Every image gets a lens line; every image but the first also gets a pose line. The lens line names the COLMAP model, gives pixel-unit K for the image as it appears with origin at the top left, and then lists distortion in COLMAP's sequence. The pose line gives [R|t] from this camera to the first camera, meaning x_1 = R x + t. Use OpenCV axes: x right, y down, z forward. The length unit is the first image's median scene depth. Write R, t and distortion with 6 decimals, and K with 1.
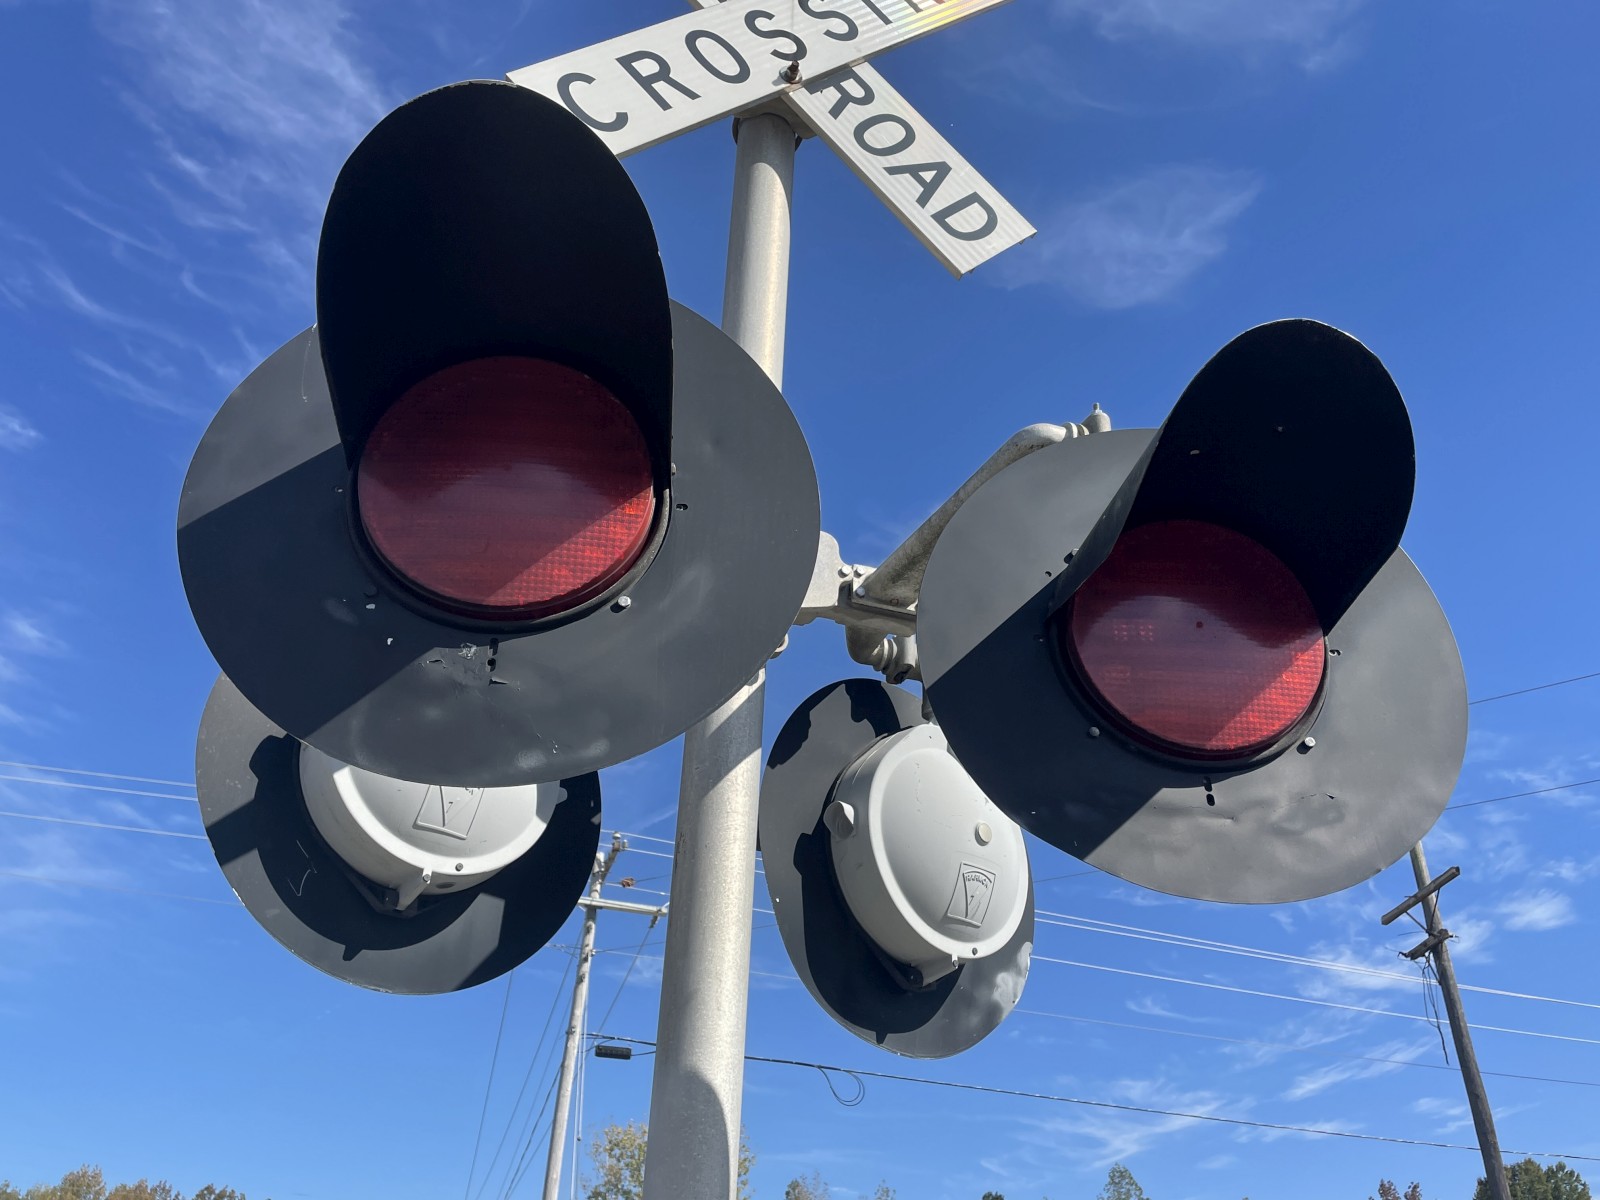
lens RADIAL K [[1319.2, 0, 758.4], [0, 1319.2, 596.5], [0, 0, 1]] dist [0.067469, -0.069930]
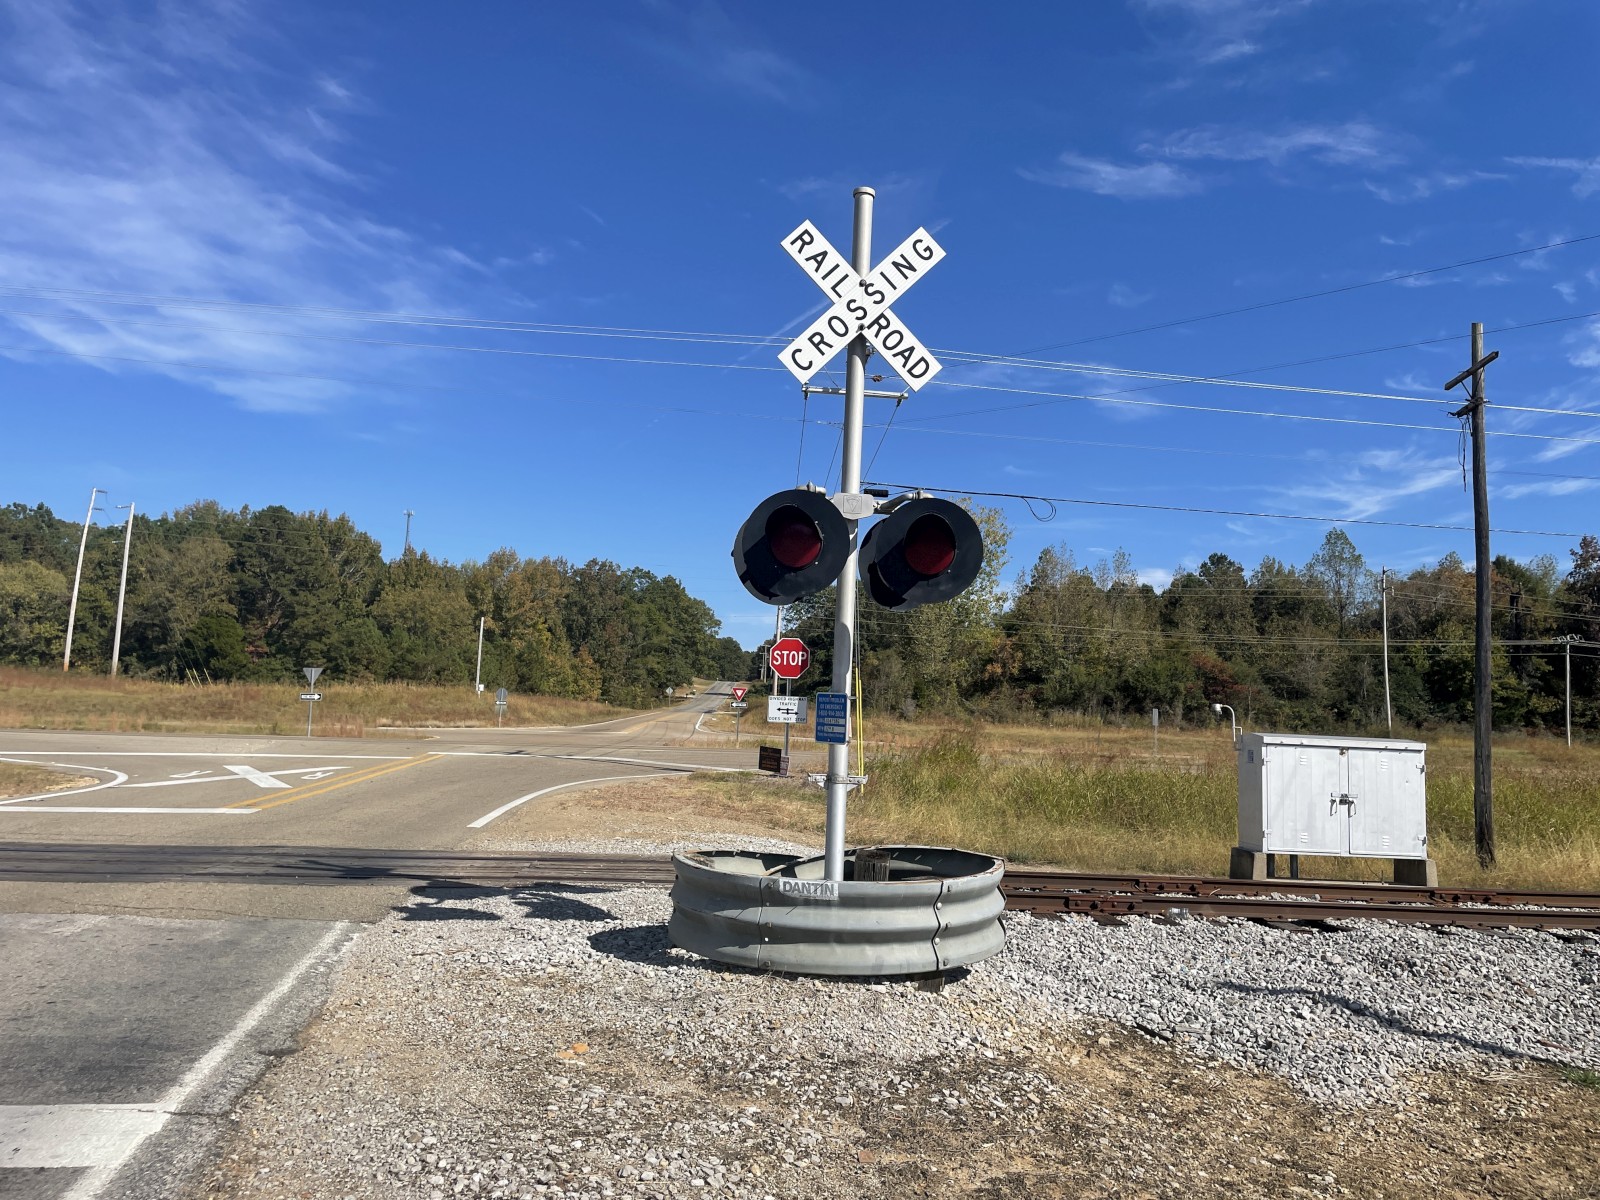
lens RADIAL K [[1219.6, 0, 812.1], [0, 1219.6, 587.5], [0, 0, 1]] dist [0.099157, -0.122541]
pose [[0.984789, -0.012564, -0.173301, 0.062585], [0.086338, 0.900922, 0.425307, -0.166638], [0.150787, -0.433800, 0.888302, -0.292275]]
